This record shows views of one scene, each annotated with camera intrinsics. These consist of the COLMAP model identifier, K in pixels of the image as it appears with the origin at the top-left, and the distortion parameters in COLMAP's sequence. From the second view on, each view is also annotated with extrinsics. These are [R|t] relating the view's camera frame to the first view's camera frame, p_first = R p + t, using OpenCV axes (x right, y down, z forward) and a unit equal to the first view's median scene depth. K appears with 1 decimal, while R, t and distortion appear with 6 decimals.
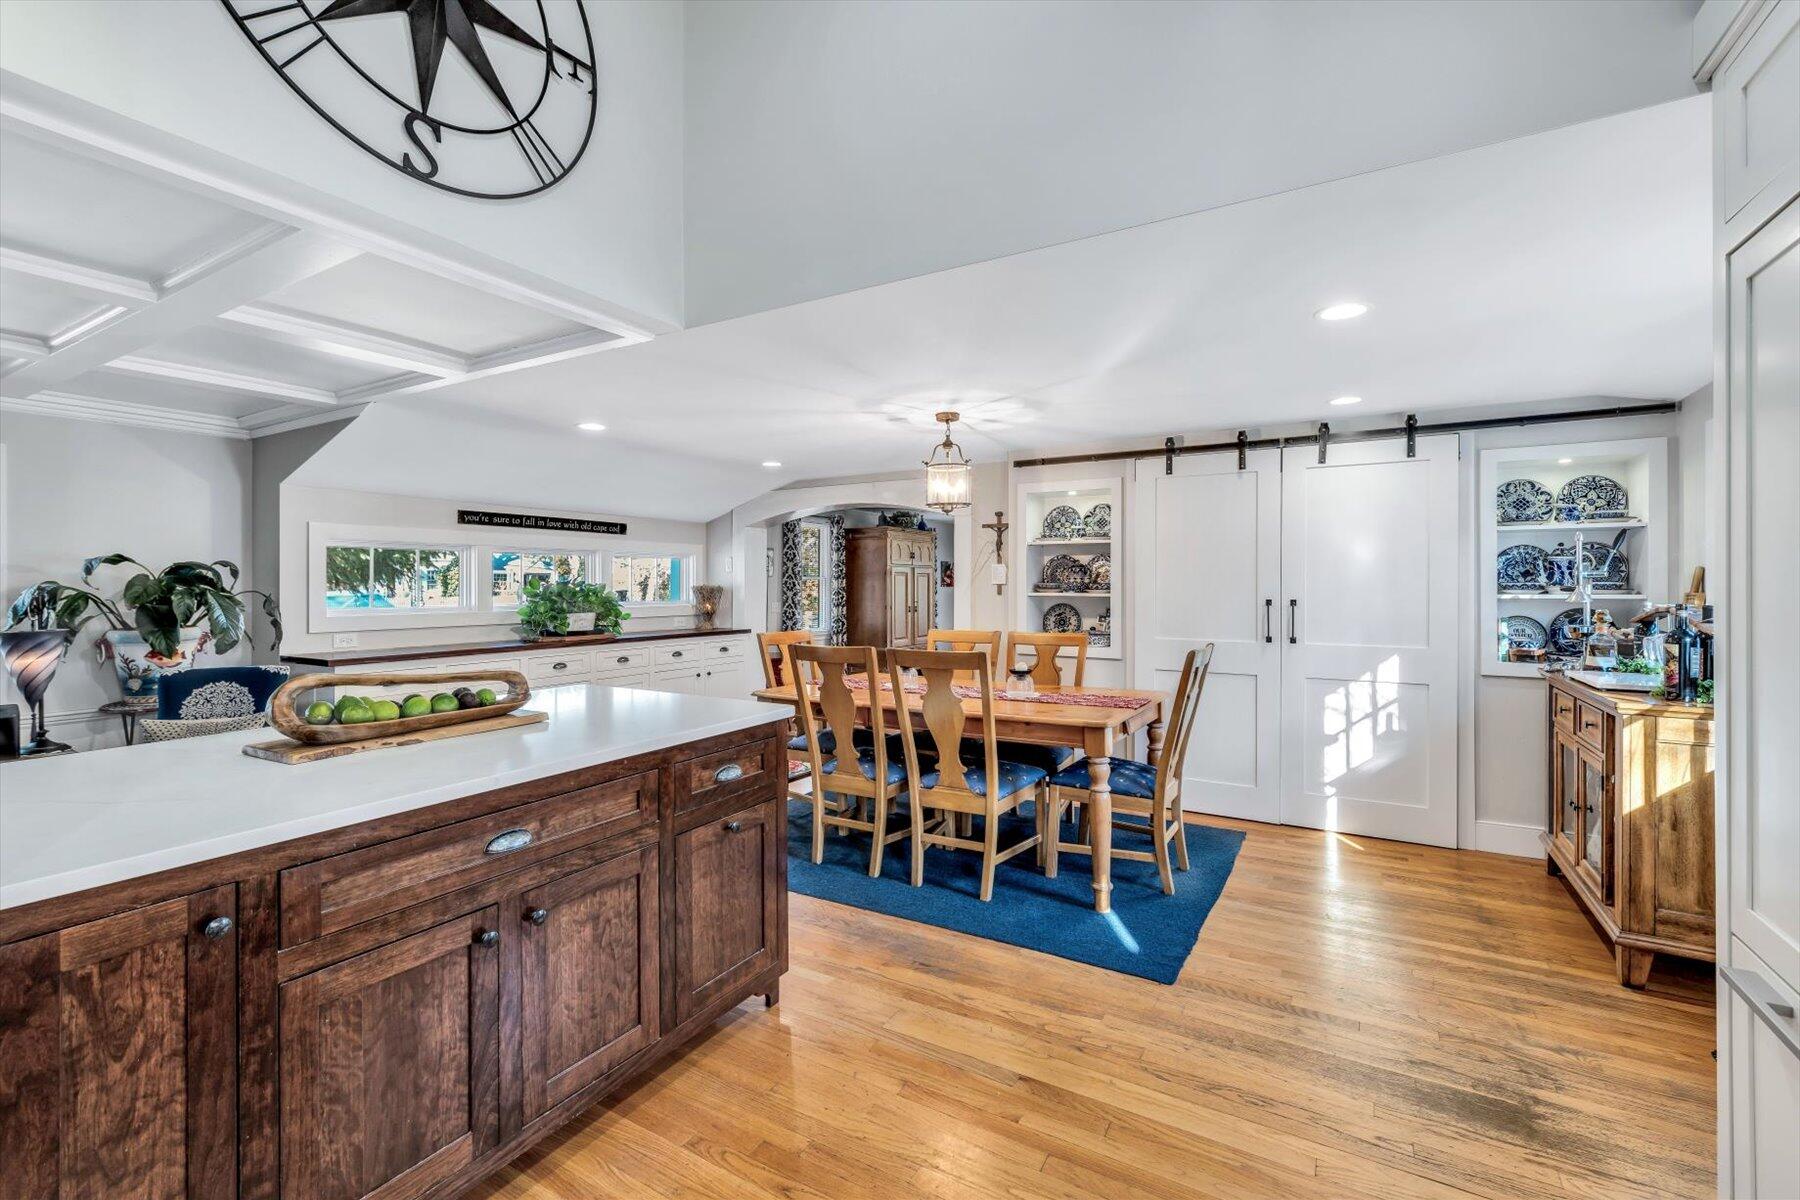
lens RADIAL K [[776.0, 0, 895.6], [0, 776.0, 586.9], [0, 0, 1]] dist [-0.000964, 0.000052]
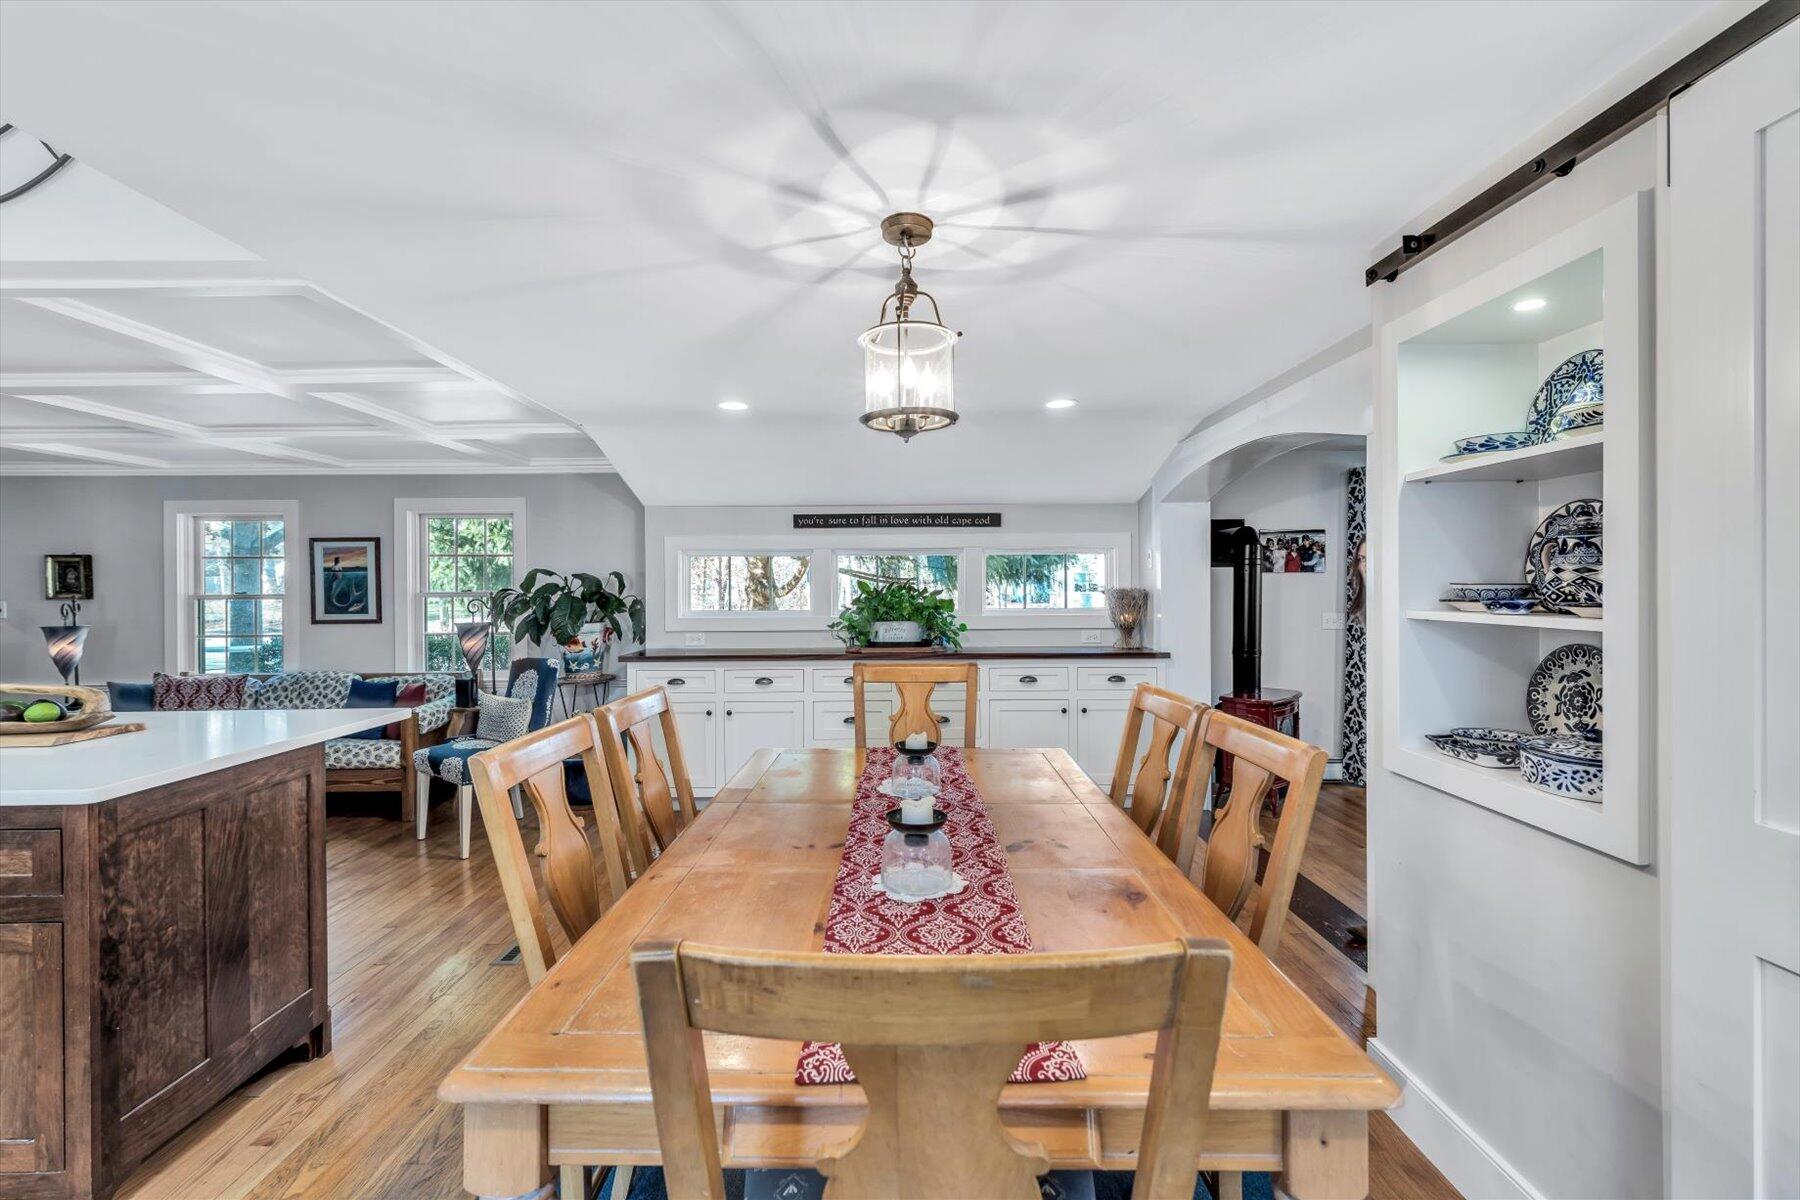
lens RADIAL K [[776.0, 0, 895.6], [0, 776.0, 586.9], [0, 0, 1]] dist [-0.000964, 0.000052]
pose [[0.504977, -0.002415, -0.863129, 0.338235], [0.003433, 0.999994, -0.000789, -0.004219], [0.863126, -0.002564, 0.504982, 0.556132]]
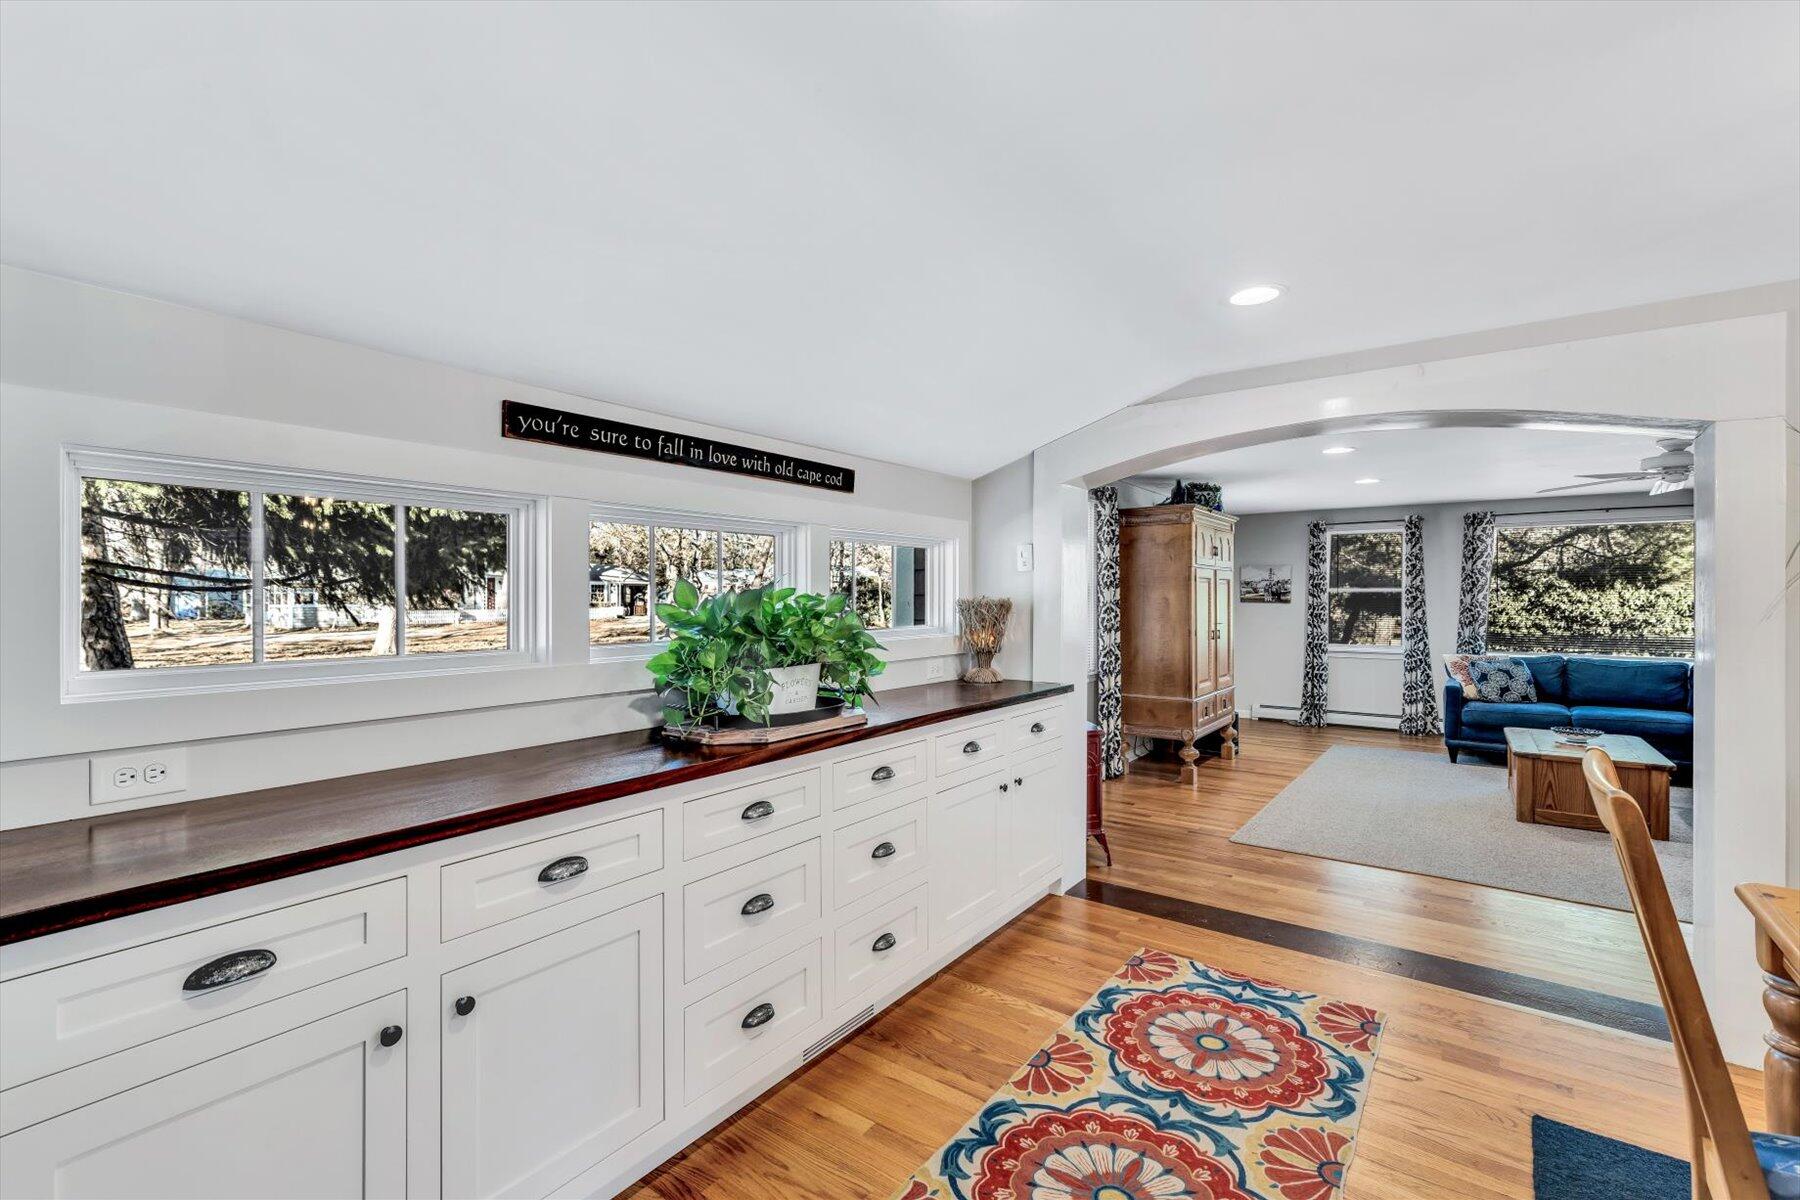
lens RADIAL K [[782.2, 0, 901.8], [0, 782.2, 596.4], [0, 0, 1]] dist [0.001507, 0.000508]
pose [[0.994979, 0.001352, -0.100076, -0.302365], [-0.001567, 0.999997, -0.002075, -0.002255], [0.100073, 0.002222, 0.994978, 0.584065]]
